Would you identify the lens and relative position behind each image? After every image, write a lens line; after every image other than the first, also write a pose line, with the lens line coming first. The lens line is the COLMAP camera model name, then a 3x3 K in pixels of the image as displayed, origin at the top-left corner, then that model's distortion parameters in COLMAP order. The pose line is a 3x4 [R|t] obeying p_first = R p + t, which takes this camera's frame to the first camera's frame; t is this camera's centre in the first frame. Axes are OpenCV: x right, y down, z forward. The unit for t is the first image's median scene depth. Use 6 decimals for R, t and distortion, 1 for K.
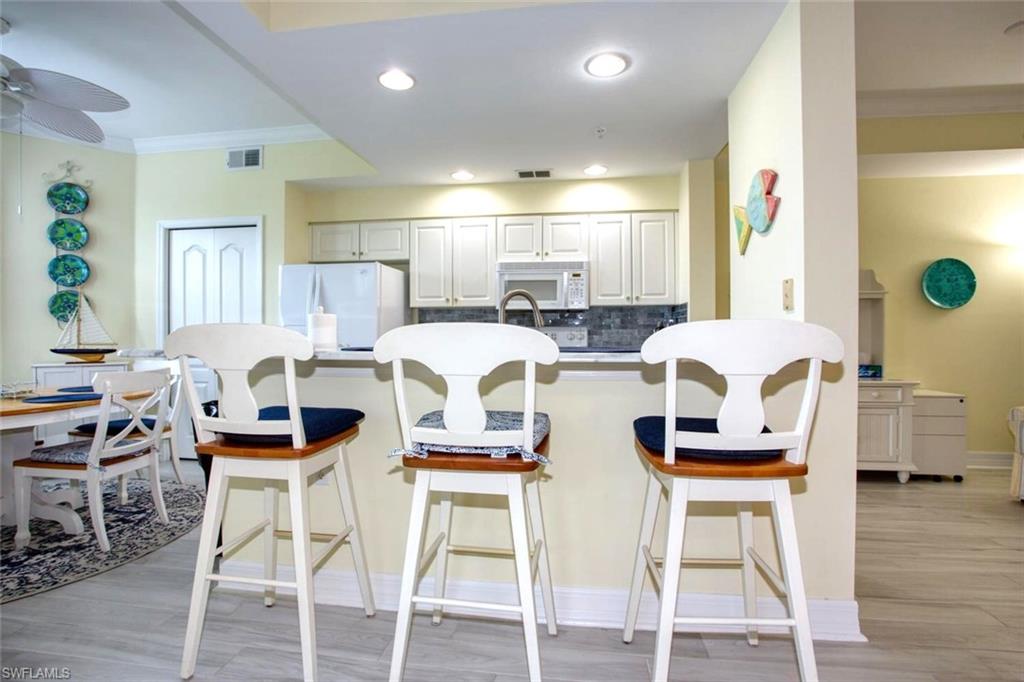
lens RADIAL K [[504.6, 0, 512.0], [0, 504.6, 341.0], [0, 0, 1]] dist [-0.071868, 0.027391]
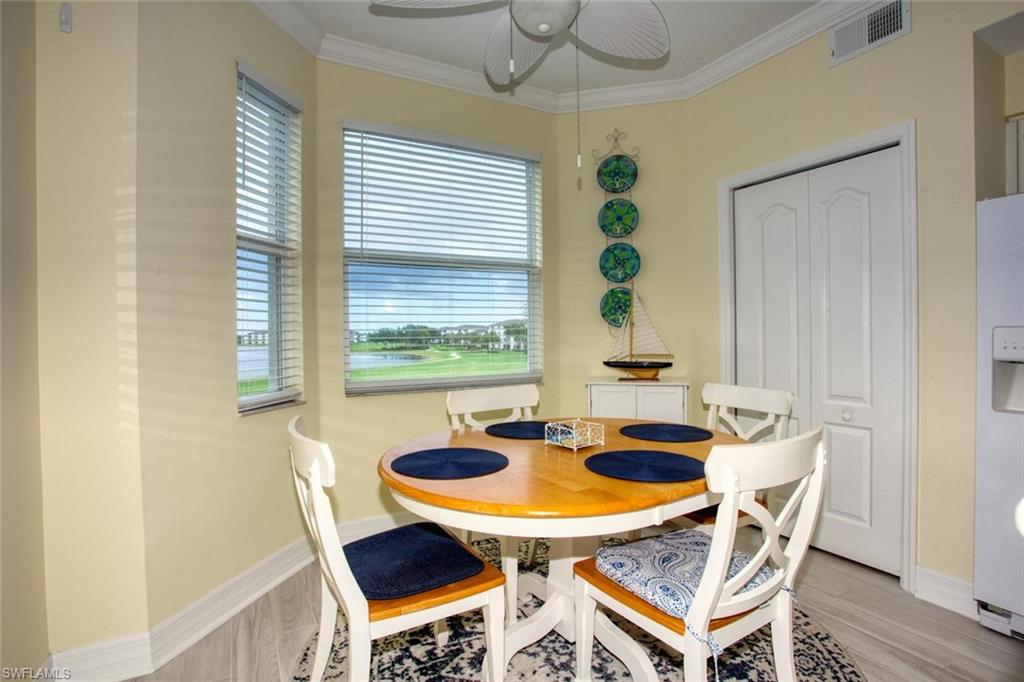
lens RADIAL K [[504.6, 0, 512.0], [0, 504.6, 341.0], [0, 0, 1]] dist [-0.071868, 0.027391]
pose [[0.615739, 0.003904, -0.787940, -0.371443], [0.006721, 0.999925, 0.010207, -0.025850], [0.787921, -0.011580, 0.615667, 0.348071]]
